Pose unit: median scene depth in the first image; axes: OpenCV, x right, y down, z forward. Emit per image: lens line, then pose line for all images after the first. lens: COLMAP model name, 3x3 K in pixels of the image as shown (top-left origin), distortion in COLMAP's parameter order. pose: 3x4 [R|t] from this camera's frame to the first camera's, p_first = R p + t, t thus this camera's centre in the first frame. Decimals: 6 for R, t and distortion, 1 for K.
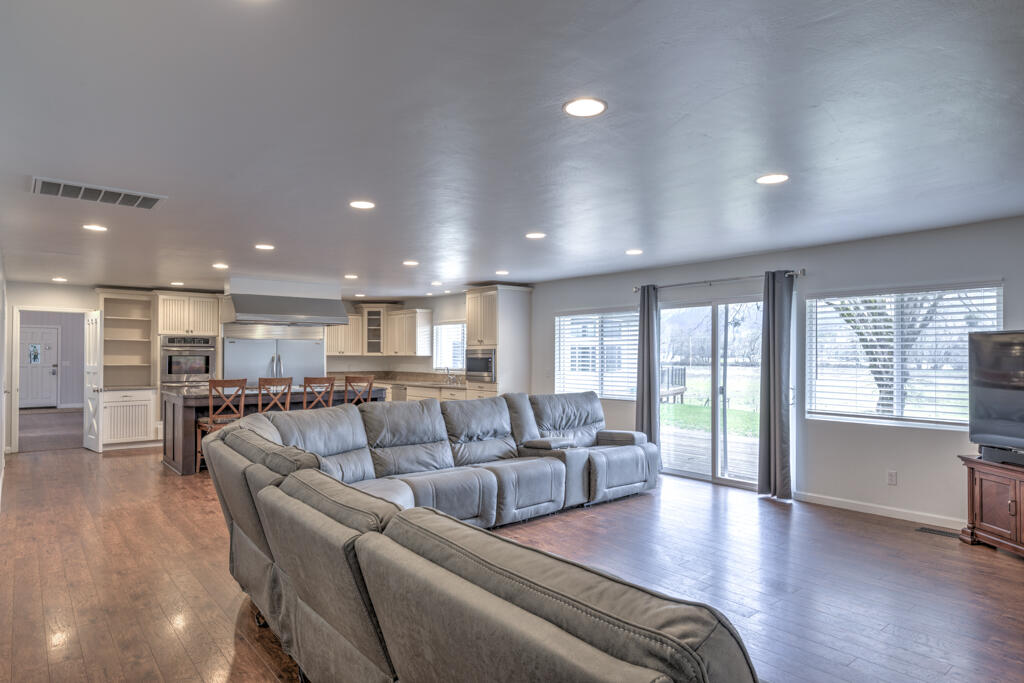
lens RADIAL K [[607.3, 0, 513.1], [0, 607.3, 356.9], [0, 0, 1]] dist [-0.002940, -0.000380]
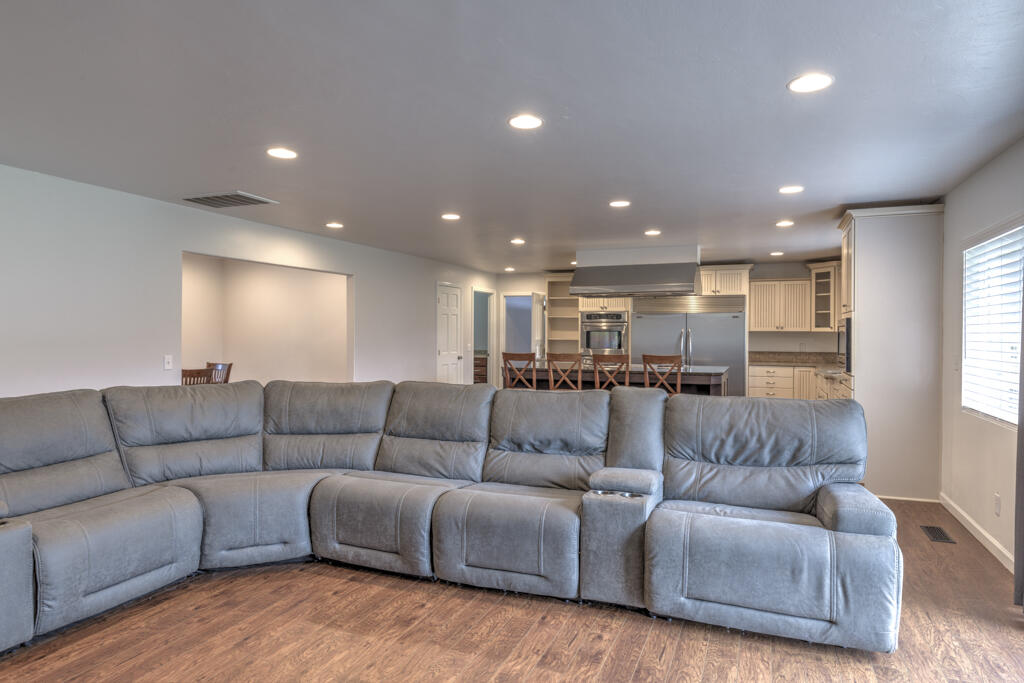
lens RADIAL K [[600.1, 0, 512.0], [0, 600.1, 341.5], [0, 0, 1]] dist [-0.001365, 0.000086]
pose [[0.480581, 0.012337, -0.876863, 0.414502], [-0.005929, 0.999924, 0.010819, 0.007651], [0.876930, -0.000001, 0.480618, 0.536081]]
